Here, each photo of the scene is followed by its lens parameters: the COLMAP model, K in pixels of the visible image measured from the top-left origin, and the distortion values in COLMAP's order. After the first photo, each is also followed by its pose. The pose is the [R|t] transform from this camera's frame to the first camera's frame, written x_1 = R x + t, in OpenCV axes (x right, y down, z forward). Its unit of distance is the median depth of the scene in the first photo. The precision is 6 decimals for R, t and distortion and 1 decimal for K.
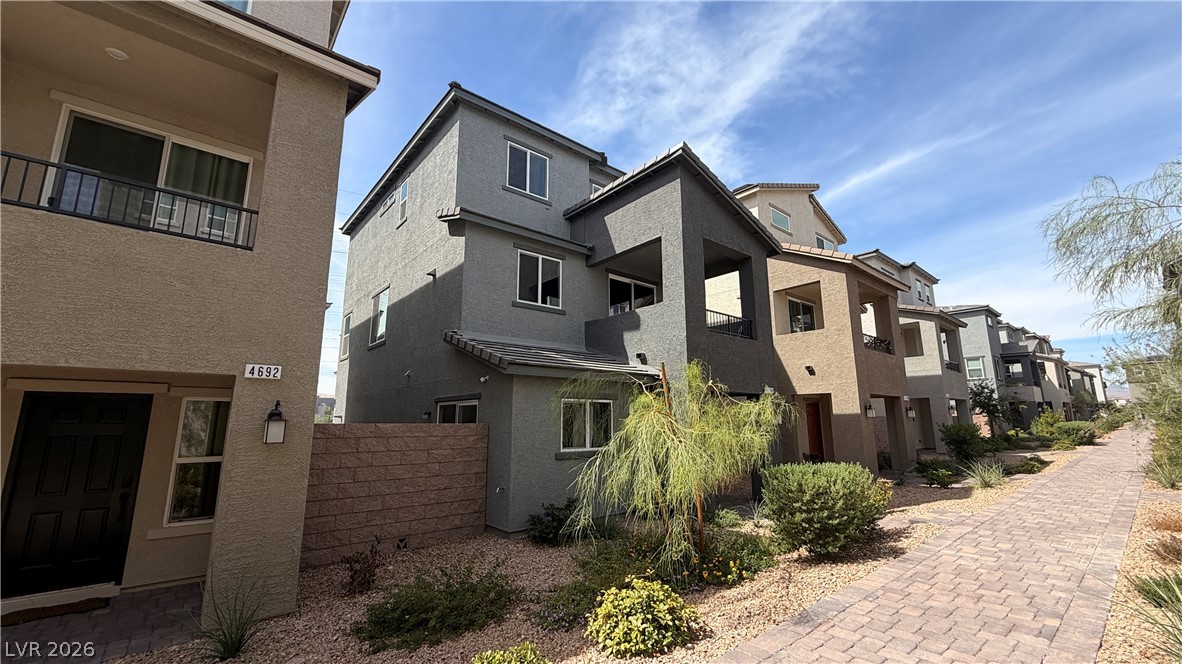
lens RADIAL K [[471.7, 0, 582.9], [0, 471.7, 333.5], [0, 0, 1]] dist [-0.000886, 0.000111]
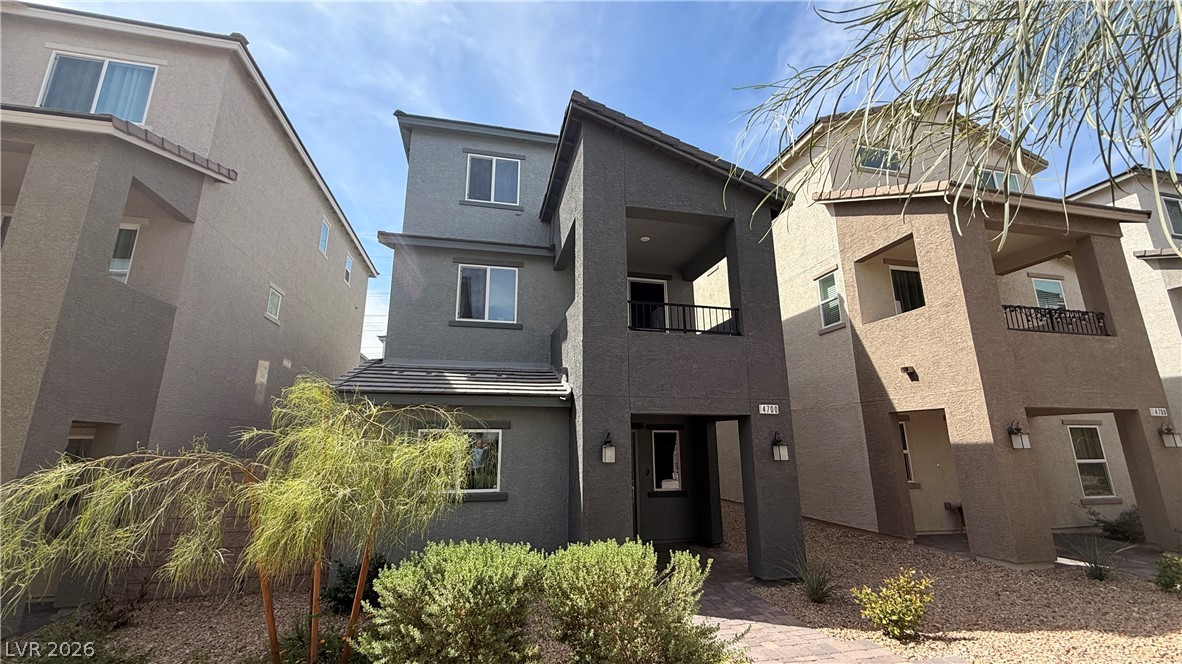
lens RADIAL K [[471.7, 0, 583.6], [0, 471.7, 333.3], [0, 0, 1]] dist [-0.000886, 0.000111]
pose [[0.890299, -0.102896, -0.443599, 0.426116], [0.084230, 0.994538, -0.061642, 0.029556], [0.447518, 0.017516, 0.894103, 0.257347]]
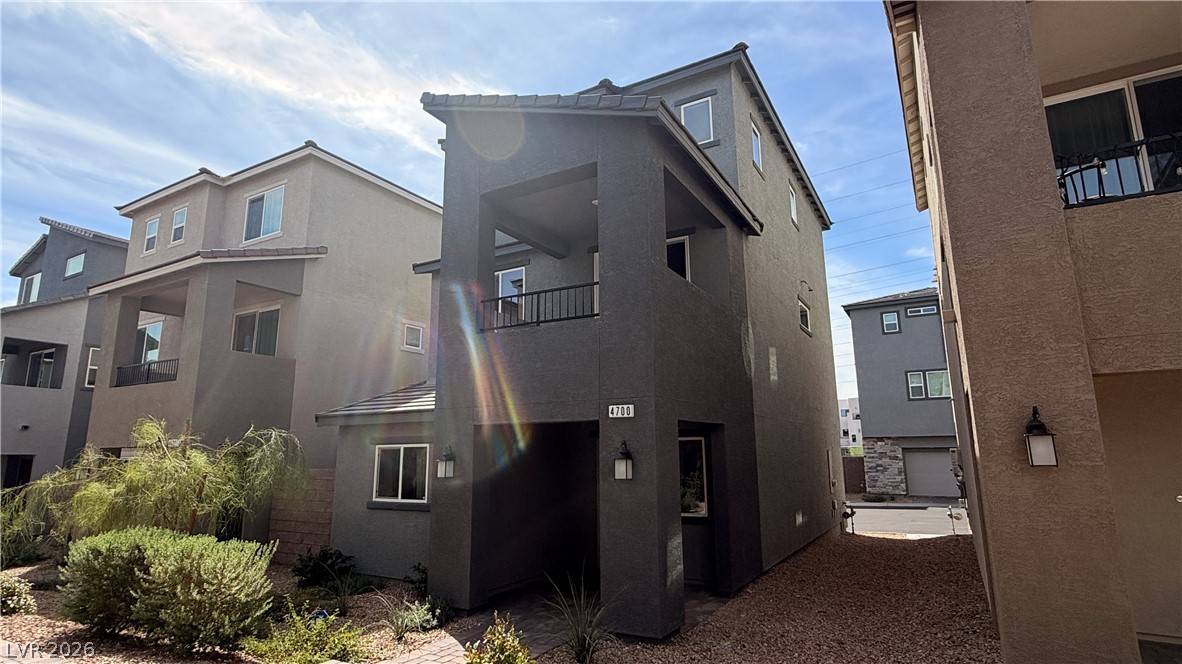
lens RADIAL K [[609.7, 0, 585.8], [0, 609.7, 334.8], [0, 0, 1]] dist [-0.001837, -0.002030]
pose [[0.340946, -0.180432, -0.922605, 0.901120], [0.184630, 0.975147, -0.122478, 0.103222], [0.921774, -0.128582, 0.365785, 0.671330]]
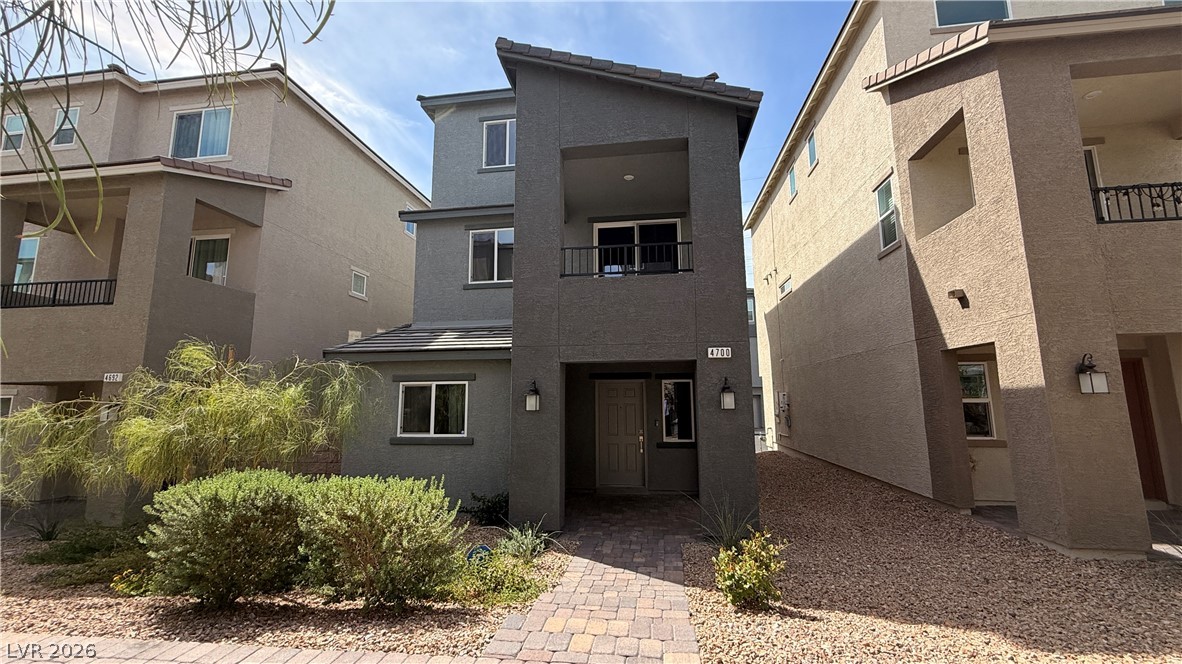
lens RADIAL K [[471.7, 0, 584.9], [0, 471.7, 333.7], [0, 0, 1]] dist [-0.000886, 0.000111]
pose [[0.668803, -0.106041, -0.735838, 0.653616], [0.144695, 0.989414, -0.011070, 0.071809], [0.729223, -0.099068, 0.677067, 0.434710]]
